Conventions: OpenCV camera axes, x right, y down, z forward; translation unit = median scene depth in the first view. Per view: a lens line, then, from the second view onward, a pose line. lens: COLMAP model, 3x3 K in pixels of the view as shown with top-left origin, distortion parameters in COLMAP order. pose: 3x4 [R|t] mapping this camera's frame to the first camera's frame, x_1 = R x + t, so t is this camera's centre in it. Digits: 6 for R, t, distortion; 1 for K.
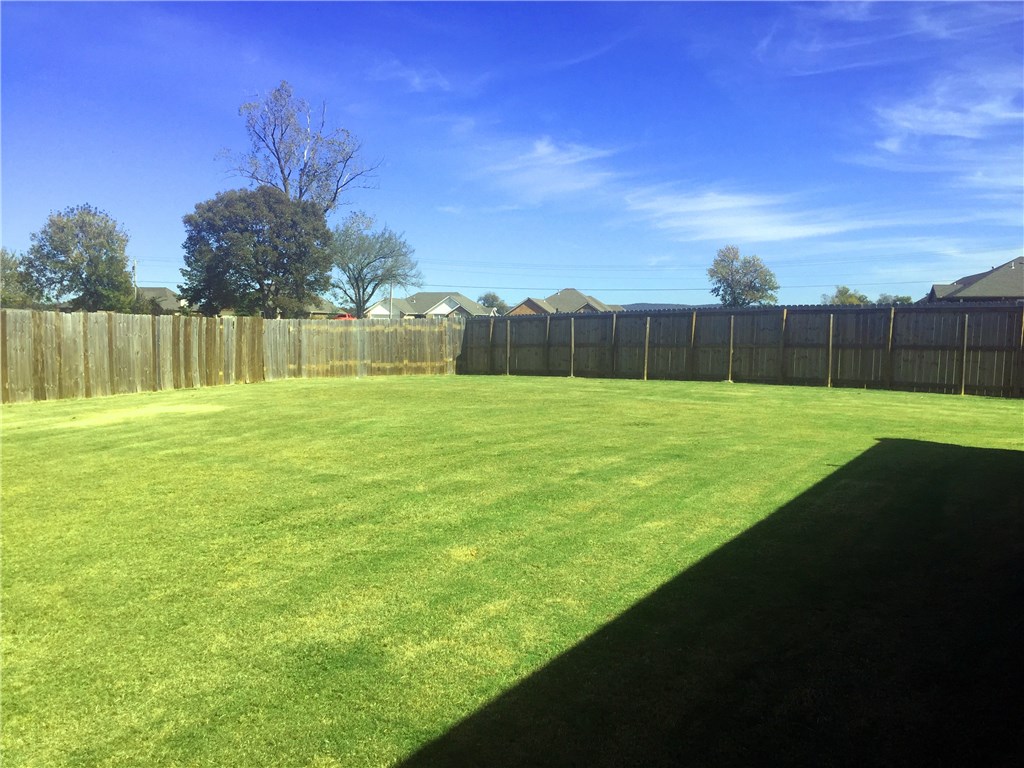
lens RADIAL K [[872.1, 0, 512.0], [0, 872.1, 384.0], [0, 0, 1]] dist [0.071237, -0.004845]
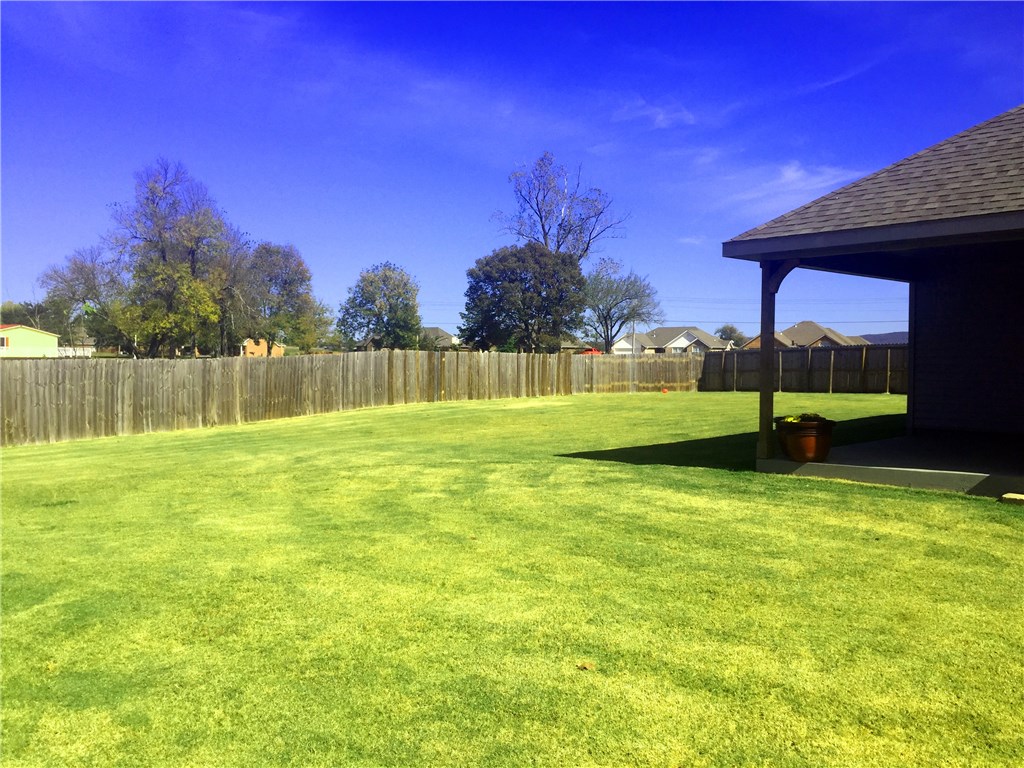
lens RADIAL K [[872.1, 0, 512.0], [0, 872.1, 384.0], [0, 0, 1]] dist [0.071237, -0.004845]
pose [[0.964437, 0.000991, -0.264311, 0.005922], [-0.010911, 0.999290, -0.036069, 0.008830], [0.264088, 0.037671, 0.963763, -0.130204]]
